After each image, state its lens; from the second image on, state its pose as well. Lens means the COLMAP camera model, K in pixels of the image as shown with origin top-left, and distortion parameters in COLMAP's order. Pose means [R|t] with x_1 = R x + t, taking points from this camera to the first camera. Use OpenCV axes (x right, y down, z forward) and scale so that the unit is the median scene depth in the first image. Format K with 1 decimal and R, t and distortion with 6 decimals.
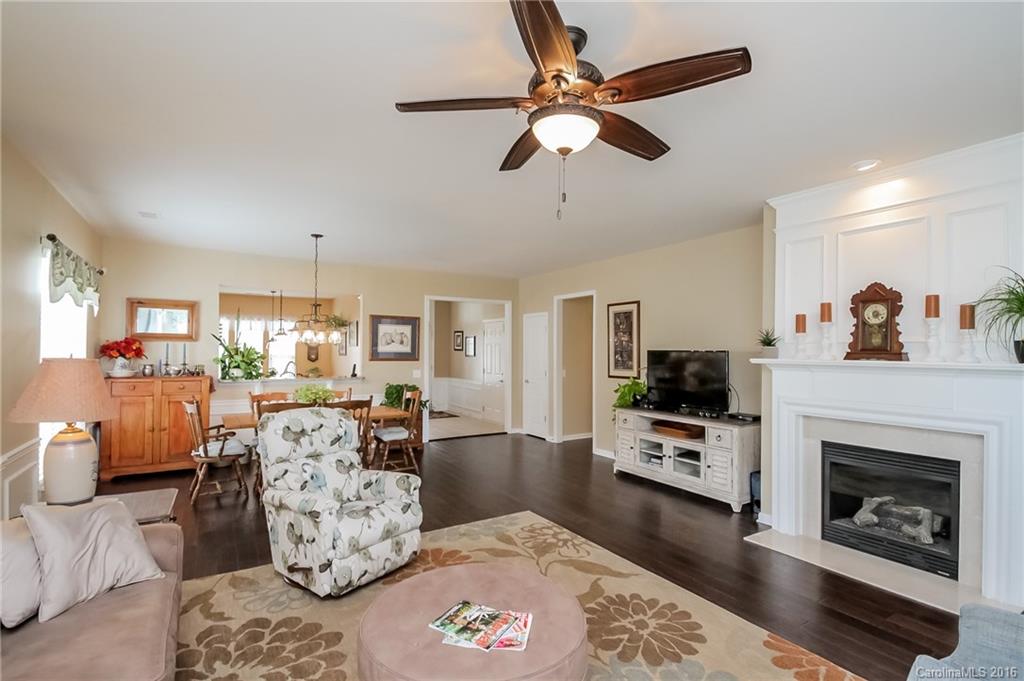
lens RADIAL K [[474.4, 0, 514.8], [0, 474.4, 354.8], [0, 0, 1]] dist [0.019854, -0.017862]
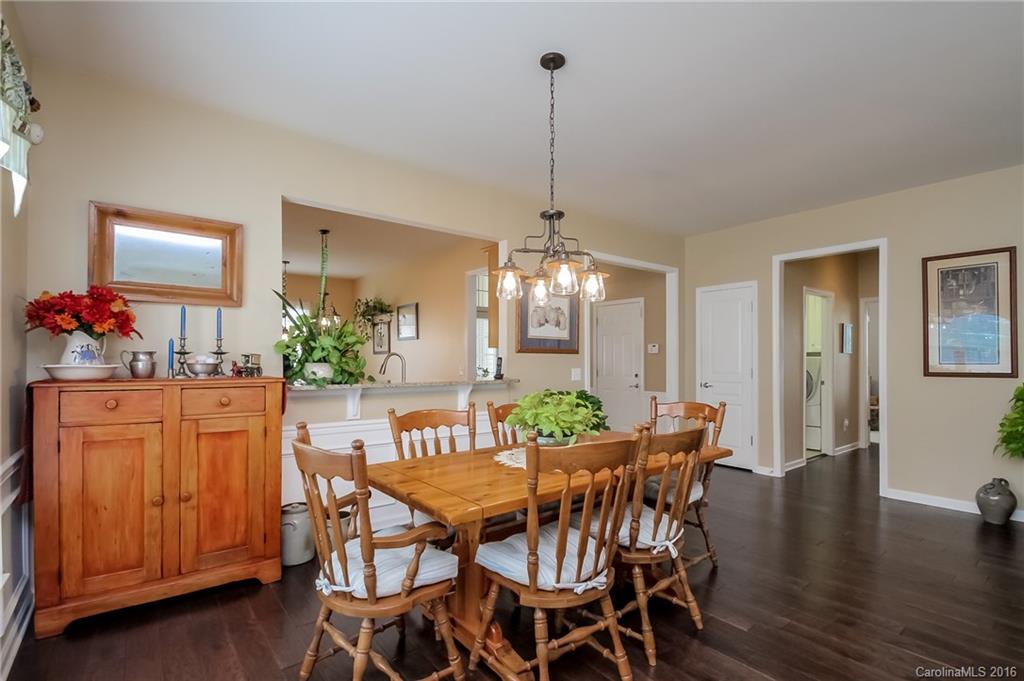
lens RADIAL K [[467.0, 0, 513.4], [0, 467.0, 368.2], [0, 0, 1]] dist [-0.000395, -0.008569]
pose [[0.993393, -0.006926, 0.114556, -0.475291], [0.005985, 0.999946, 0.008549, 0.034301], [-0.114609, -0.007807, 0.993380, 0.529094]]
